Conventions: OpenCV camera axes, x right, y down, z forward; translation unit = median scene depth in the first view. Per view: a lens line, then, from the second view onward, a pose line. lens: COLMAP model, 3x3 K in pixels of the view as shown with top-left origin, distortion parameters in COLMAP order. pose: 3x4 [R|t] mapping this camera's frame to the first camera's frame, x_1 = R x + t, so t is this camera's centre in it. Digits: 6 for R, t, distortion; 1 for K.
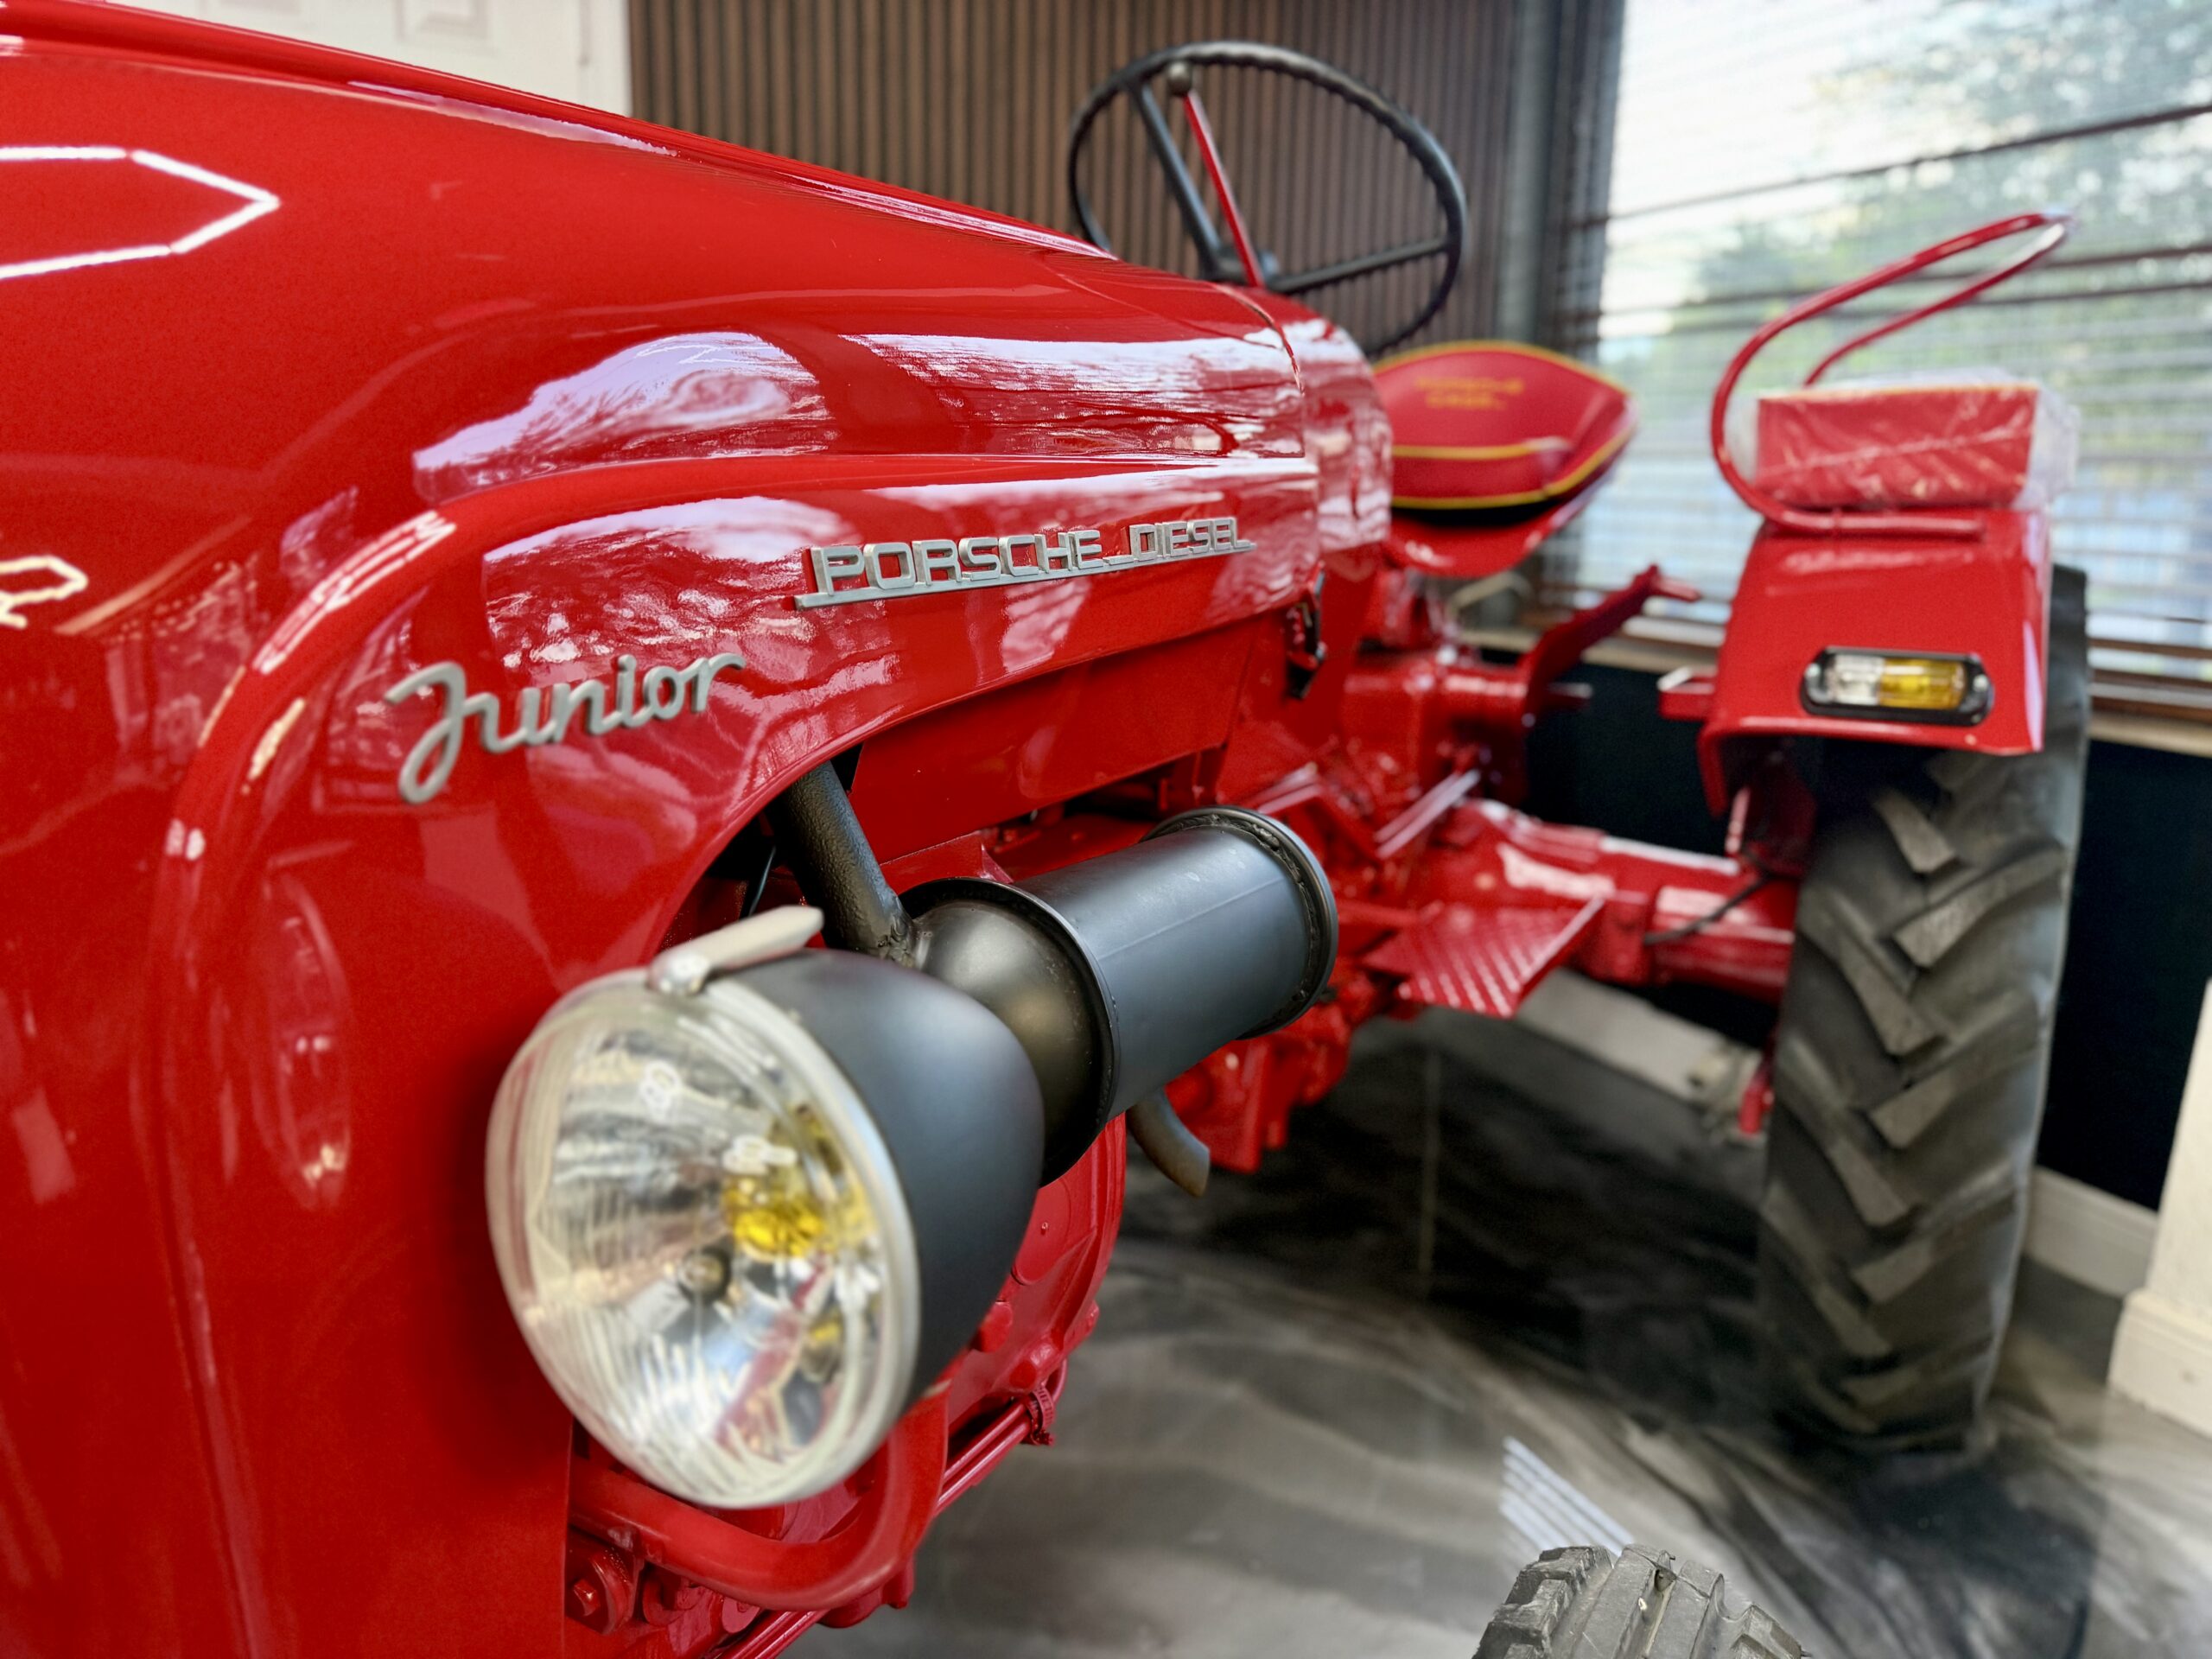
lens RADIAL K [[1568.8, 0, 1106.0], [0, 1568.8, 829.5], [0, 0, 1]] dist [-0.031347, 0.001526]
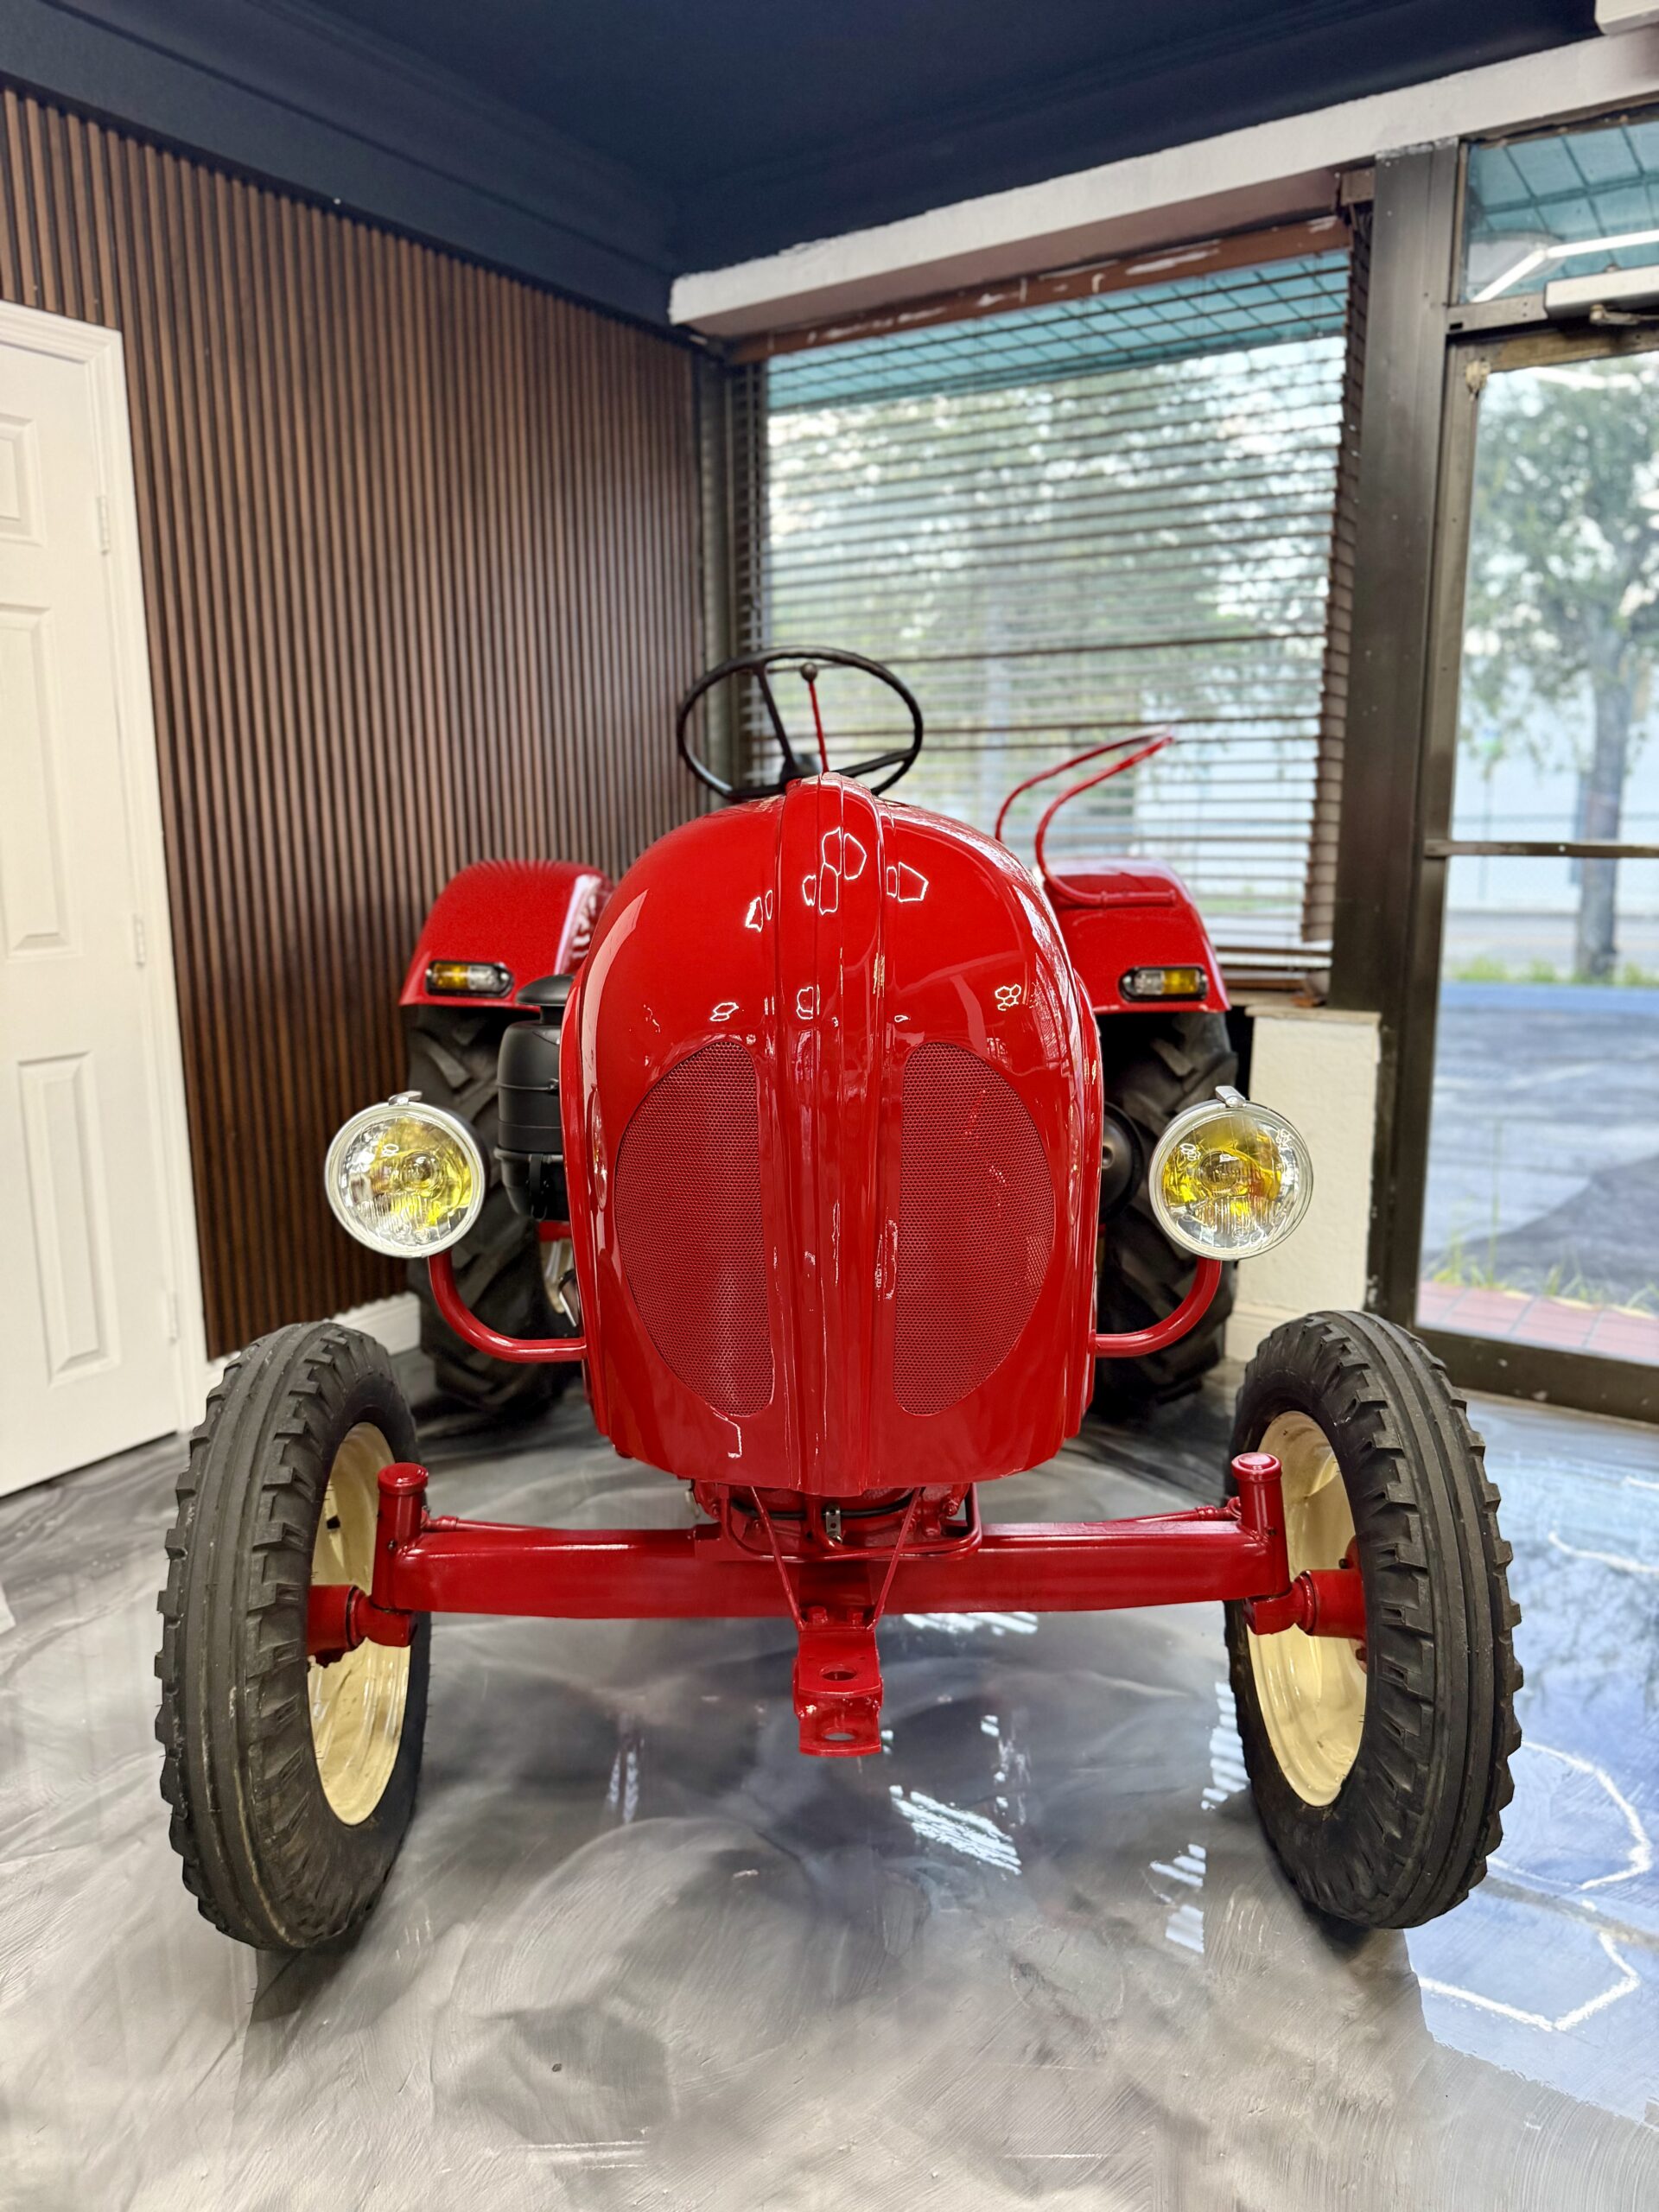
lens RADIAL K [[1568.8, 0, 829.5], [0, 1568.8, 1106.0], [0, 0, 1]] dist [-0.031347, 0.001526]
pose [[0.853569, -0.123915, 0.506029, -0.795395], [0.134369, 0.990803, 0.015973, -0.024860], [-0.503354, 0.054360, 0.862369, -0.444475]]
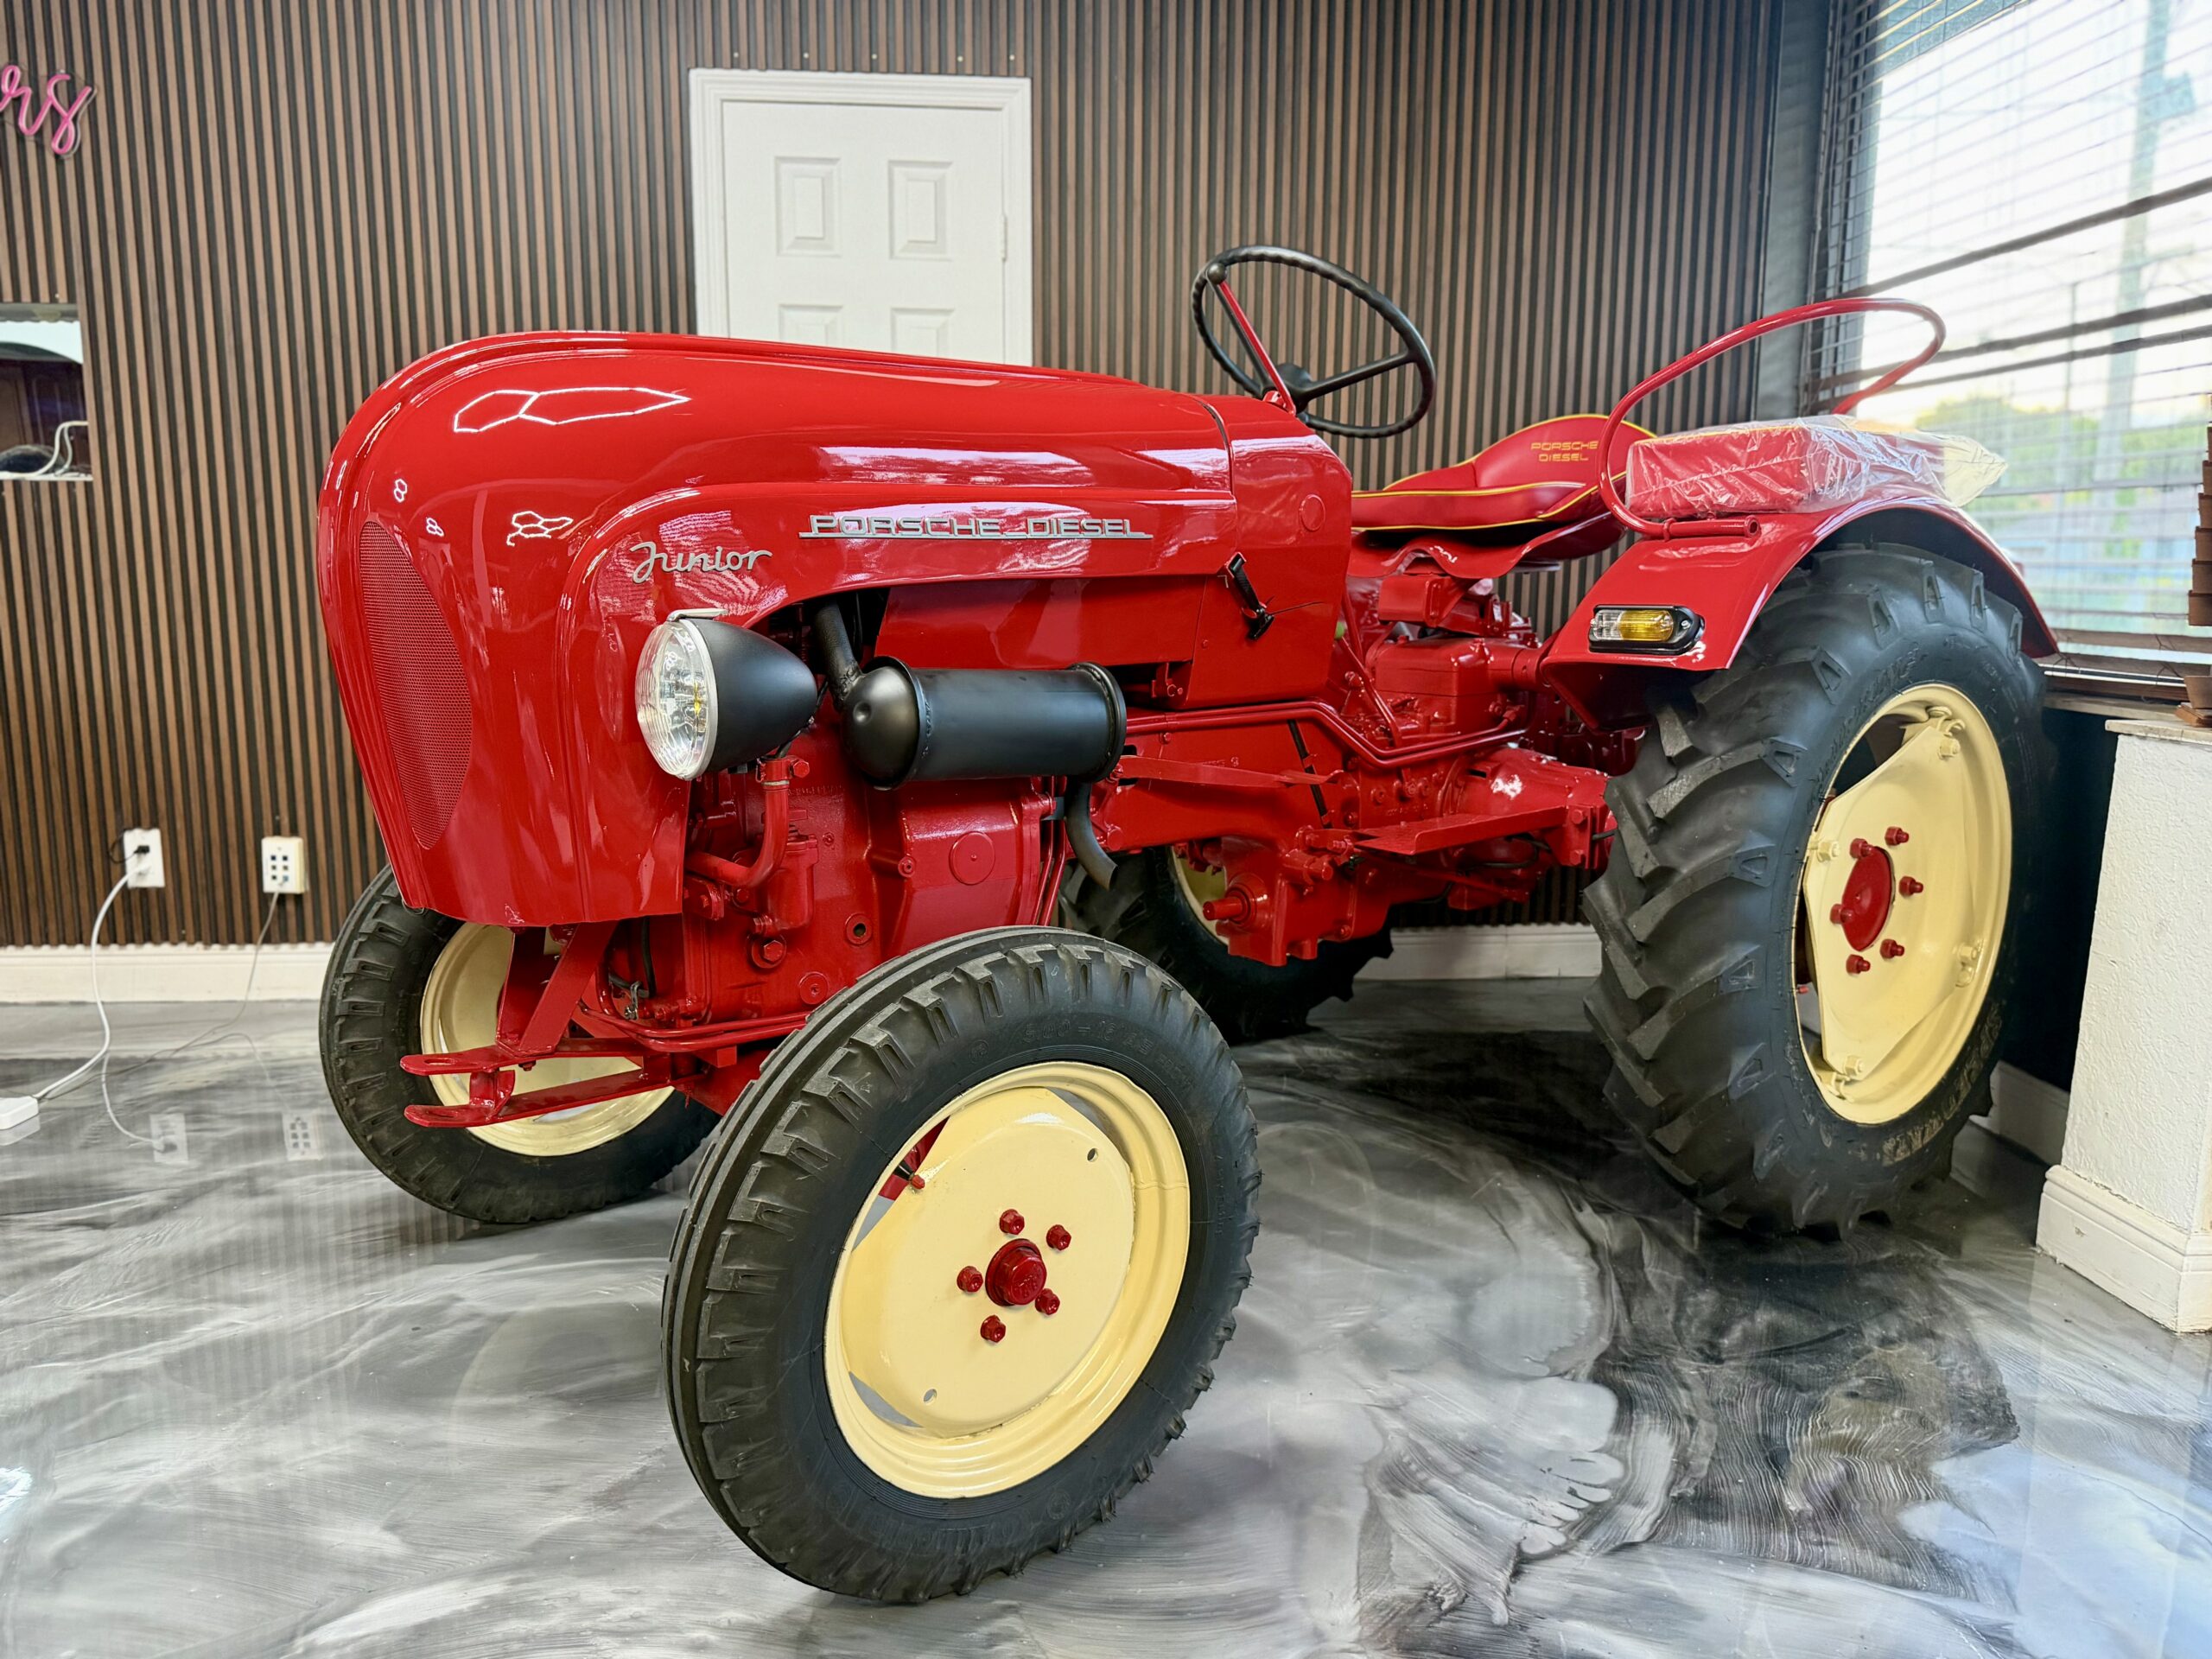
lens RADIAL K [[1569.7, 0, 1106.0], [0, 1569.7, 829.5], [0, 0, 1]] dist [0.005910, -0.000209]
pose [[0.931165, 0.042285, -0.362137, 0.522046], [-0.063448, 0.996890, -0.046741, 0.182072], [0.359034, 0.066500, 0.930952, -0.521689]]
